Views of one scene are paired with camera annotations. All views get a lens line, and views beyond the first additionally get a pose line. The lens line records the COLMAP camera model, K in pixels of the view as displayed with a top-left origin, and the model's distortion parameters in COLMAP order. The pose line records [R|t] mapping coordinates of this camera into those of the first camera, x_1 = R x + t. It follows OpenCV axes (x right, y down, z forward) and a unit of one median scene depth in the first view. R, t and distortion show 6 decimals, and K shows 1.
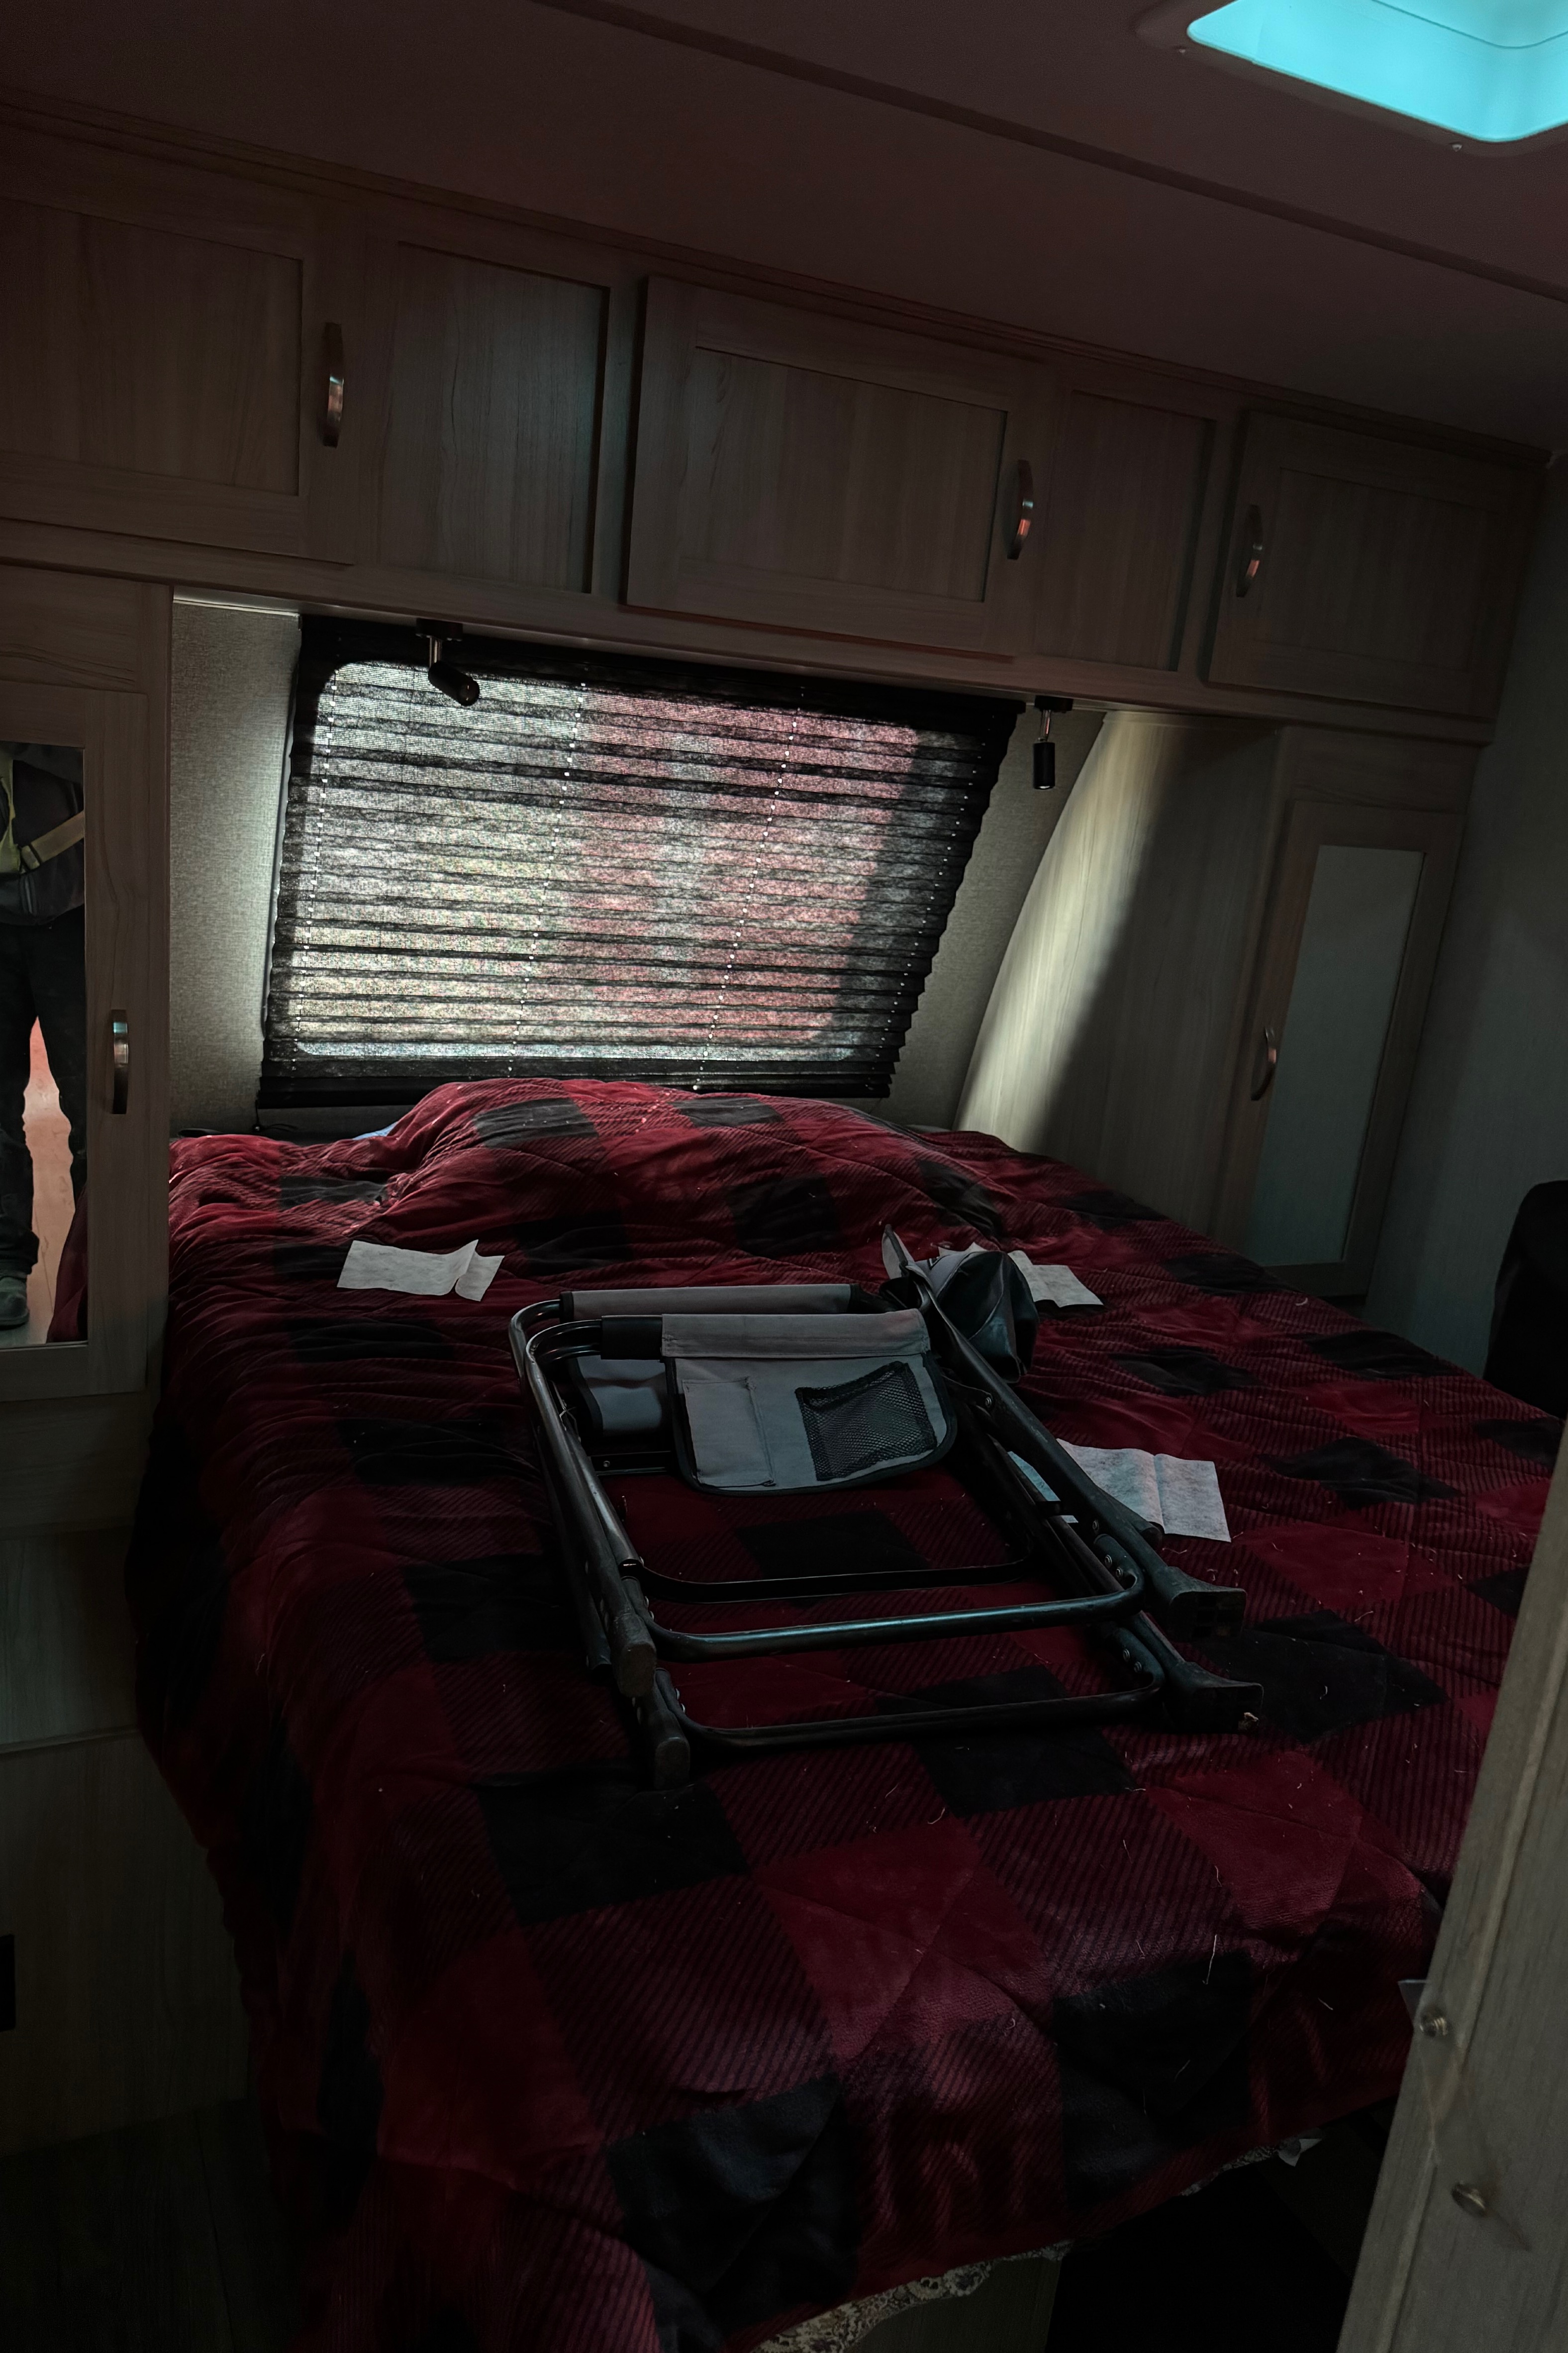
lens RADIAL K [[1665.6, 0, 784.5], [0, 1665.6, 1178.5], [0, 0, 1]] dist [0.000874, 0.000216]
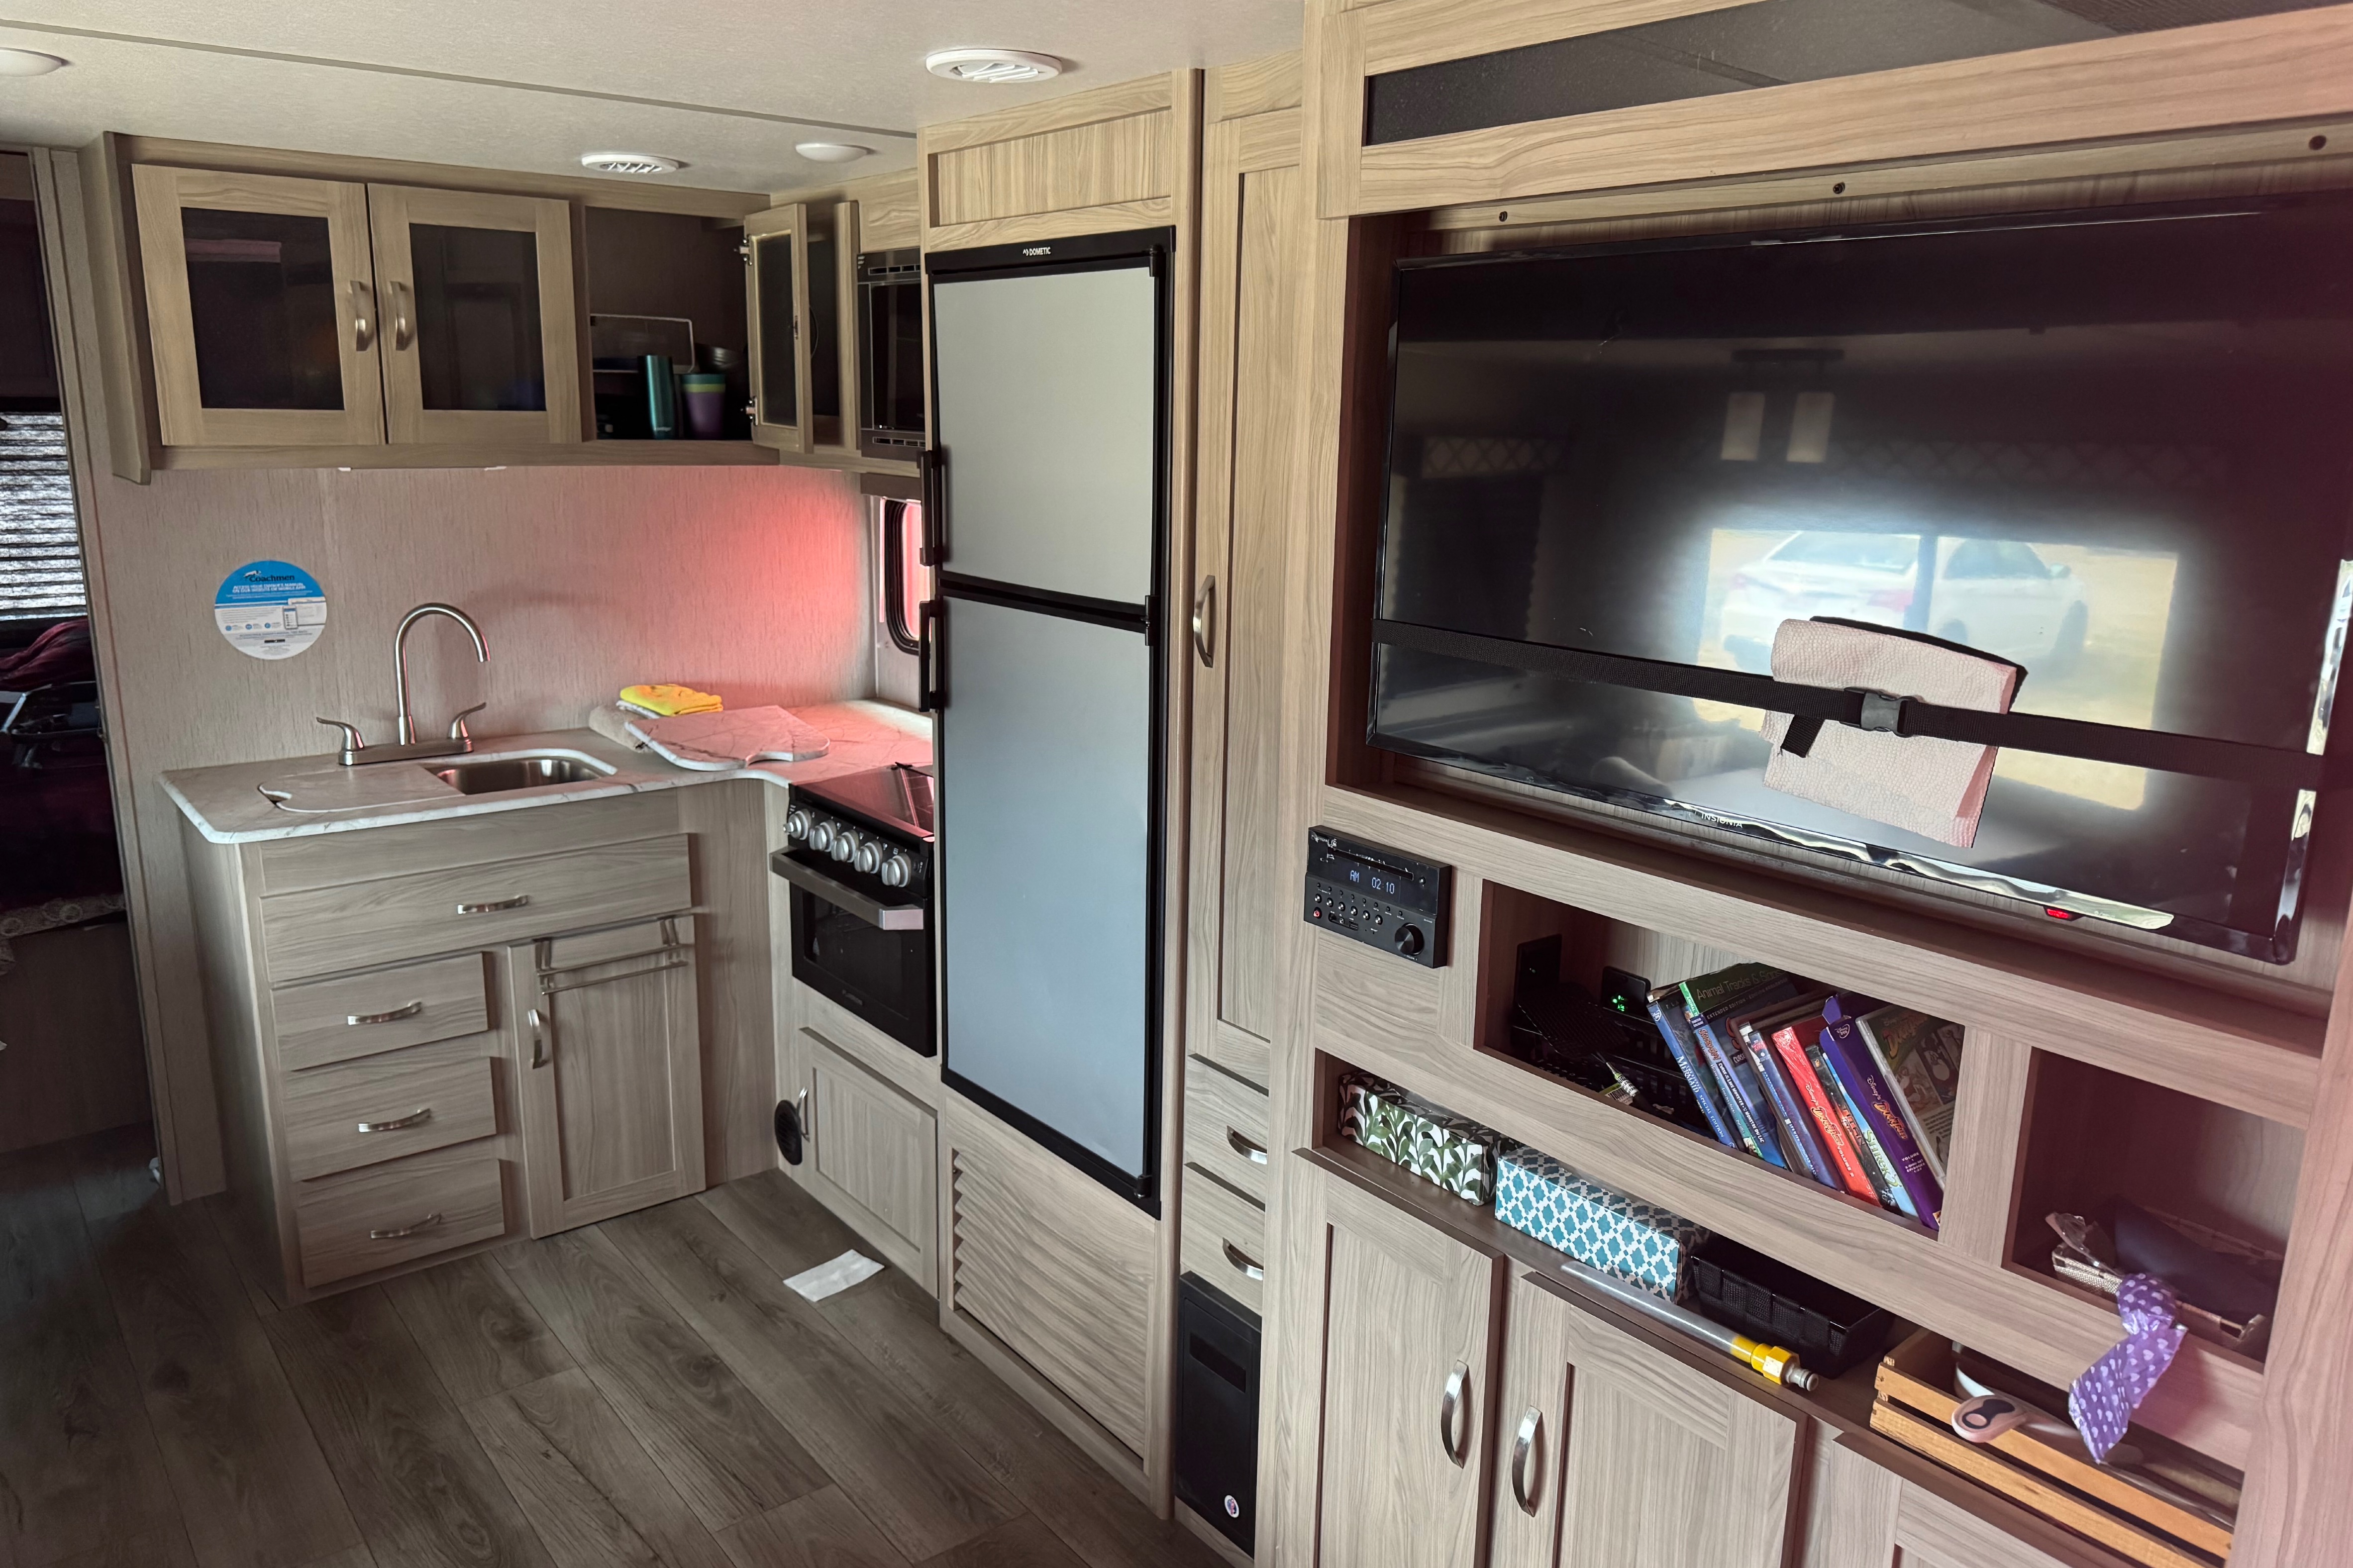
lens RADIAL K [[1665.6, 0, 1176.3], [0, 1665.6, 781.1], [0, 0, 1]] dist [0.000874, 0.000216]
pose [[0.960247, -0.146322, 0.237728, 0.546201], [0.153081, 0.988162, -0.010117, 0.337367], [-0.233434, 0.046106, 0.971279, -1.150431]]
